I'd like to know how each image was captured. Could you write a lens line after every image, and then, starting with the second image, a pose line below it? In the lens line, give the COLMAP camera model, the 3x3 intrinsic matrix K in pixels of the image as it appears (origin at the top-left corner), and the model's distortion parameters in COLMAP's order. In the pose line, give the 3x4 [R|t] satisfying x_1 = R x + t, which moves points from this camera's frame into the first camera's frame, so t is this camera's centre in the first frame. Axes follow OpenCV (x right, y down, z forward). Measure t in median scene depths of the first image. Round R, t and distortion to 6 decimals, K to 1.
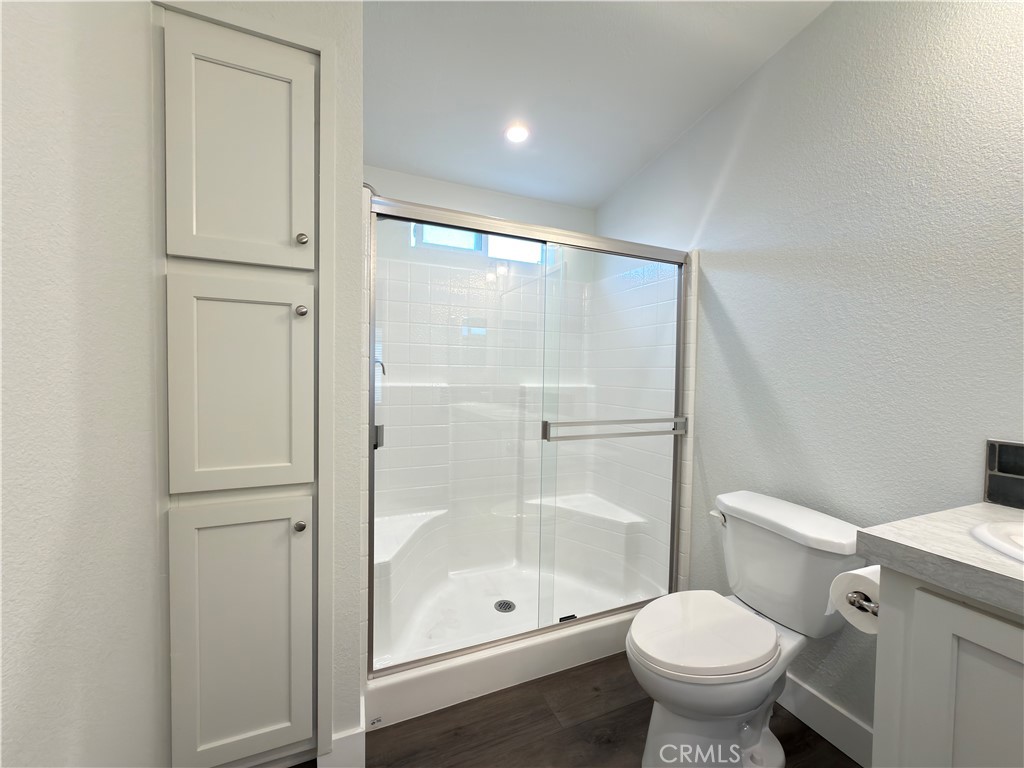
lens RADIAL K [[408.6, 0, 510.6], [0, 408.6, 385.0], [0, 0, 1]] dist [-0.000949, -0.000105]
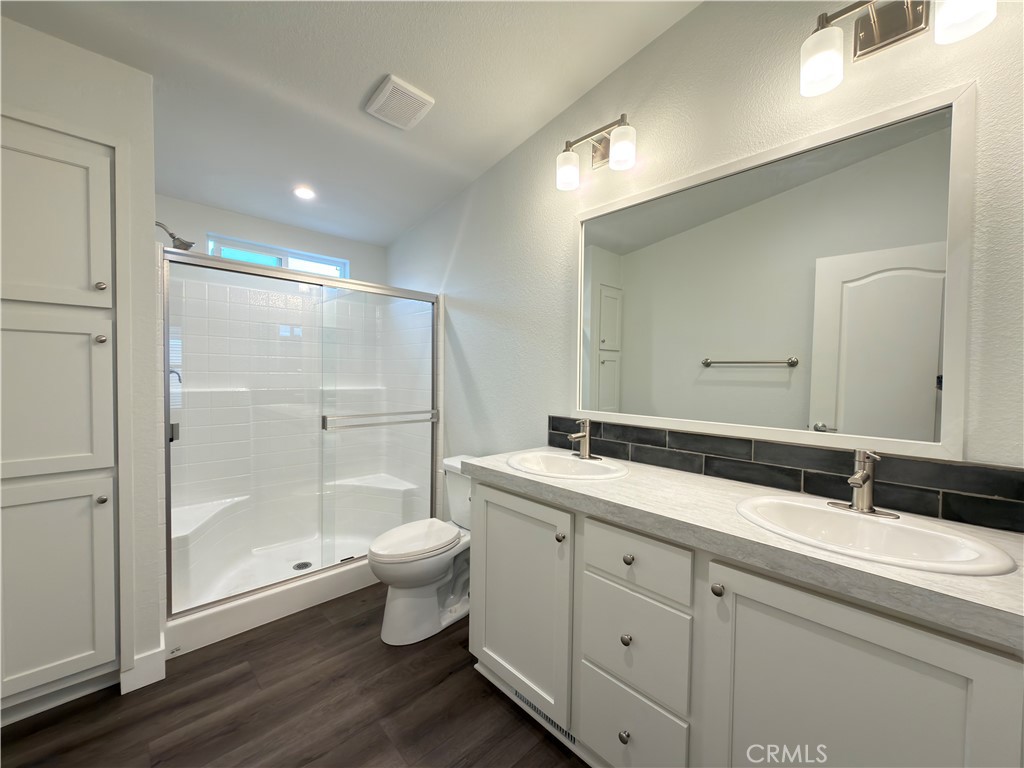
lens RADIAL K [[408.6, 0, 510.6], [0, 408.6, 385.0], [0, 0, 1]] dist [-0.000949, -0.000105]
pose [[0.934254, -0.013078, 0.356369, 0.183531], [0.011566, 0.999913, 0.006373, -0.016204], [-0.356421, -0.001832, 0.934324, -0.504897]]
